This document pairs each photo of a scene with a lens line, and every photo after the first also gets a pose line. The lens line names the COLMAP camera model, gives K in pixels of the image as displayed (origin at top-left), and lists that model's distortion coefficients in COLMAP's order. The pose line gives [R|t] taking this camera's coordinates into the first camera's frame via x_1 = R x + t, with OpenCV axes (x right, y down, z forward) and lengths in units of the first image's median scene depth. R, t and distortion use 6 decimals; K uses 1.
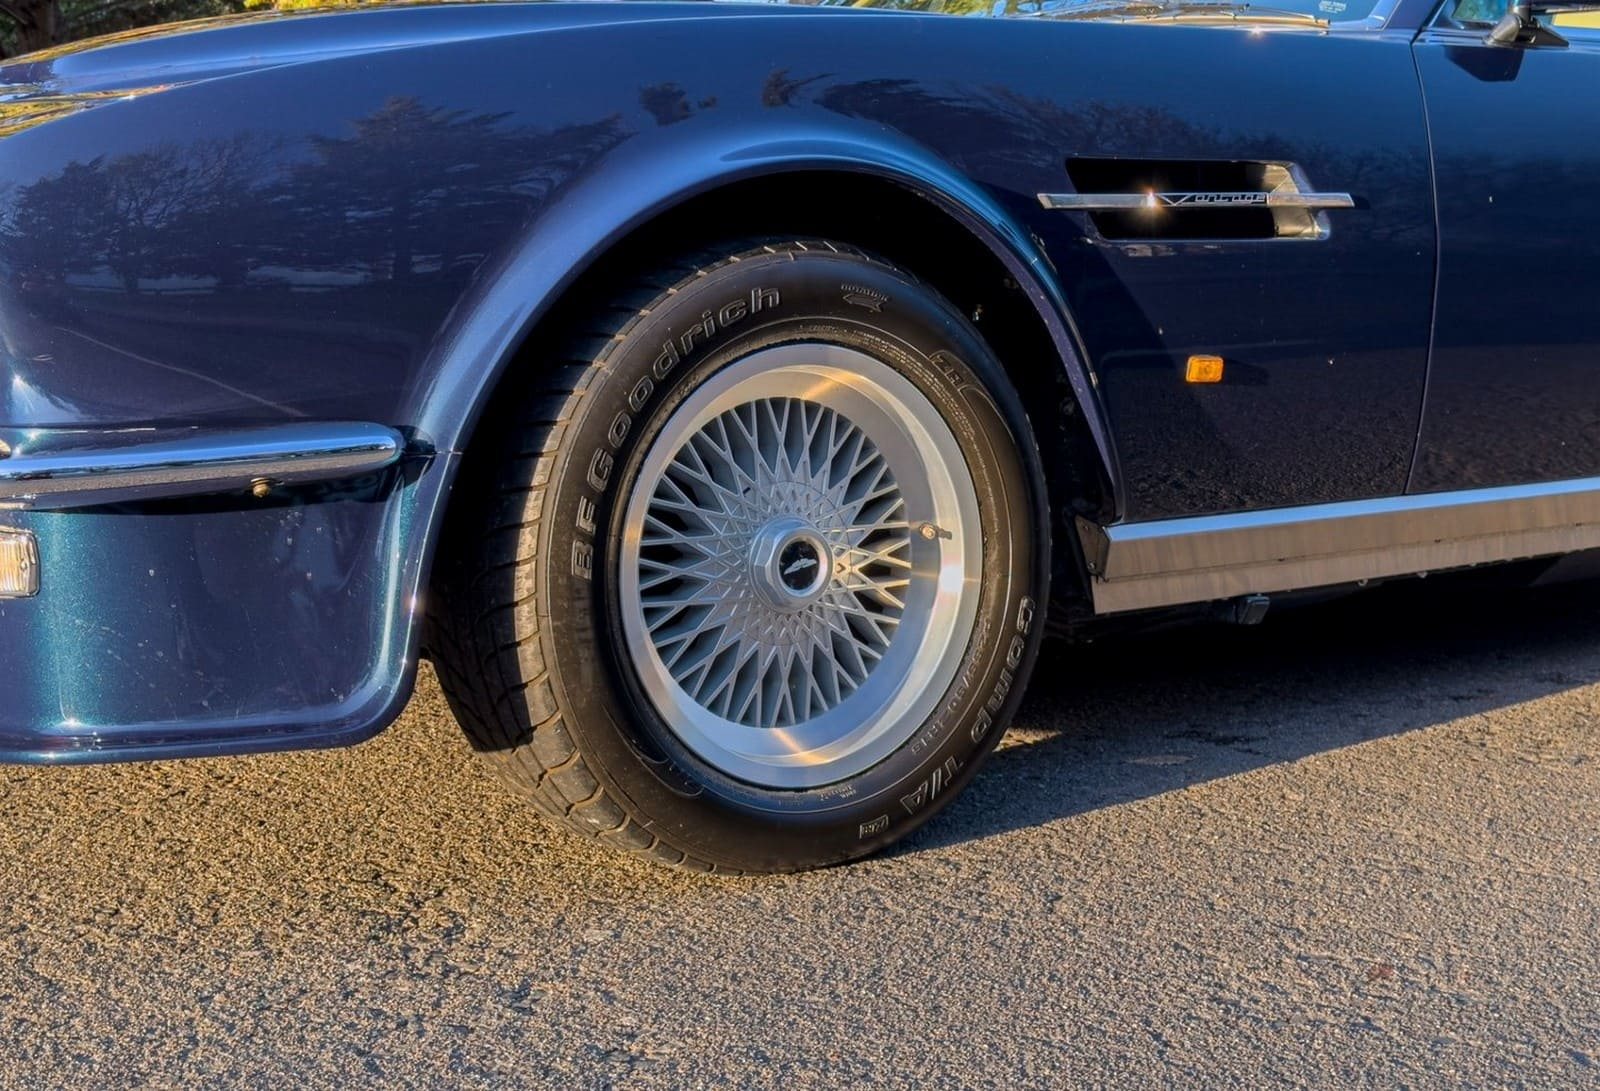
lens RADIAL K [[2445.7, 0, 805.8], [0, 2445.7, 580.3], [0, 0, 1]] dist [0.227985, -0.099727]
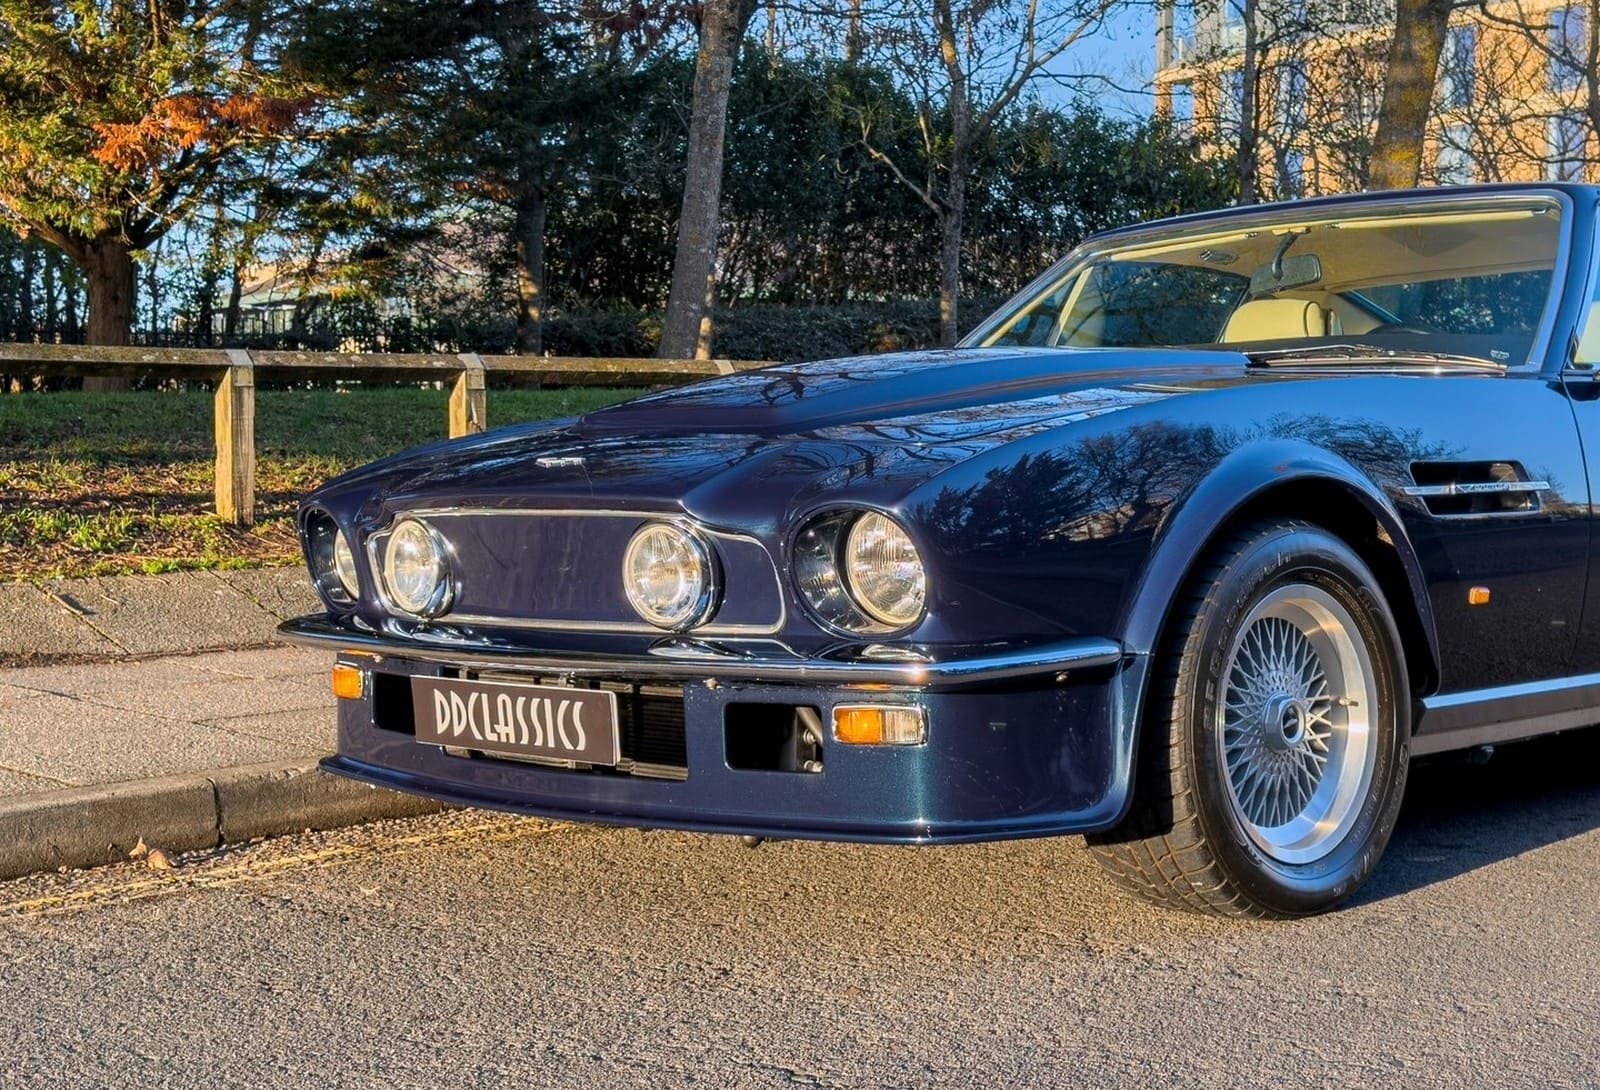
lens RADIAL K [[2445.7, 0, 805.8], [0, 2445.7, 579.8], [0, 0, 1]] dist [0.227985, -0.099727]
pose [[0.991237, -0.003769, 0.132042, -0.509109], [0.013783, 0.997088, -0.075004, 0.016429], [-0.131375, 0.076167, 0.988402, -0.527943]]
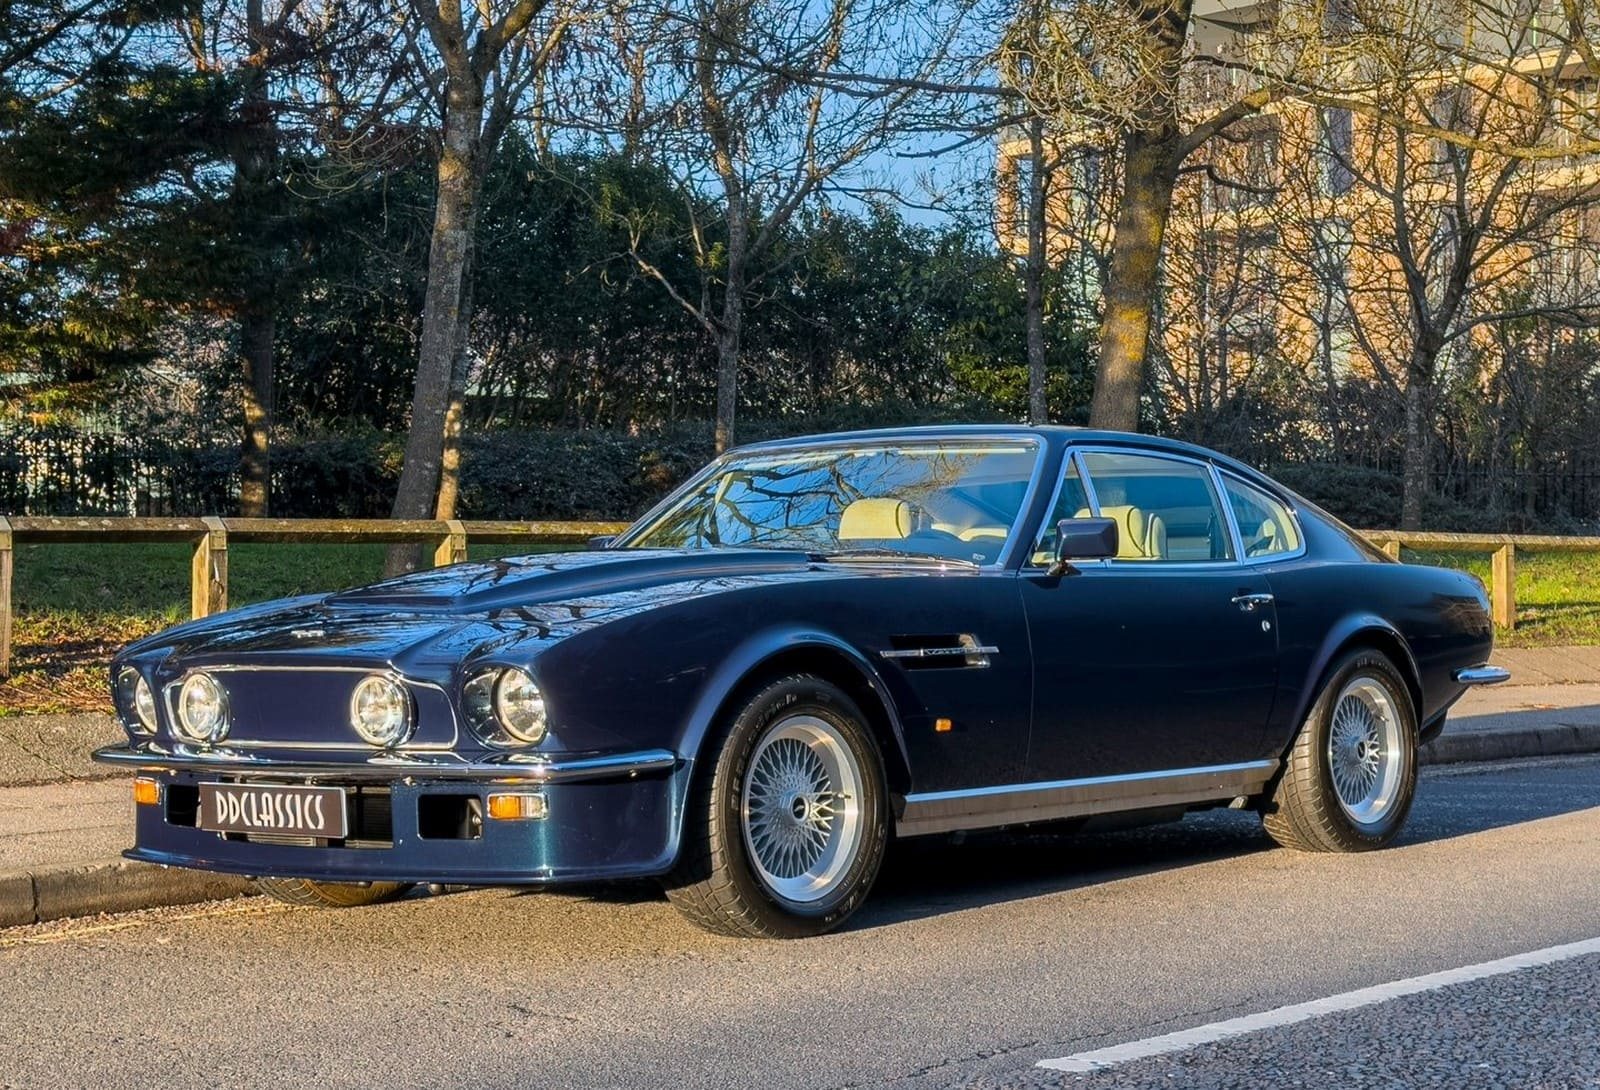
lens RADIAL K [[2731.0, 0, 772.4], [0, 2731.0, 591.1], [0, 0, 1]] dist [0.254647, -0.007033]
pose [[0.978713, 0.006341, 0.205135, -0.560861], [0.020034, 0.991797, -0.126241, 0.116642], [-0.204253, 0.127663, 0.970558, -1.566248]]
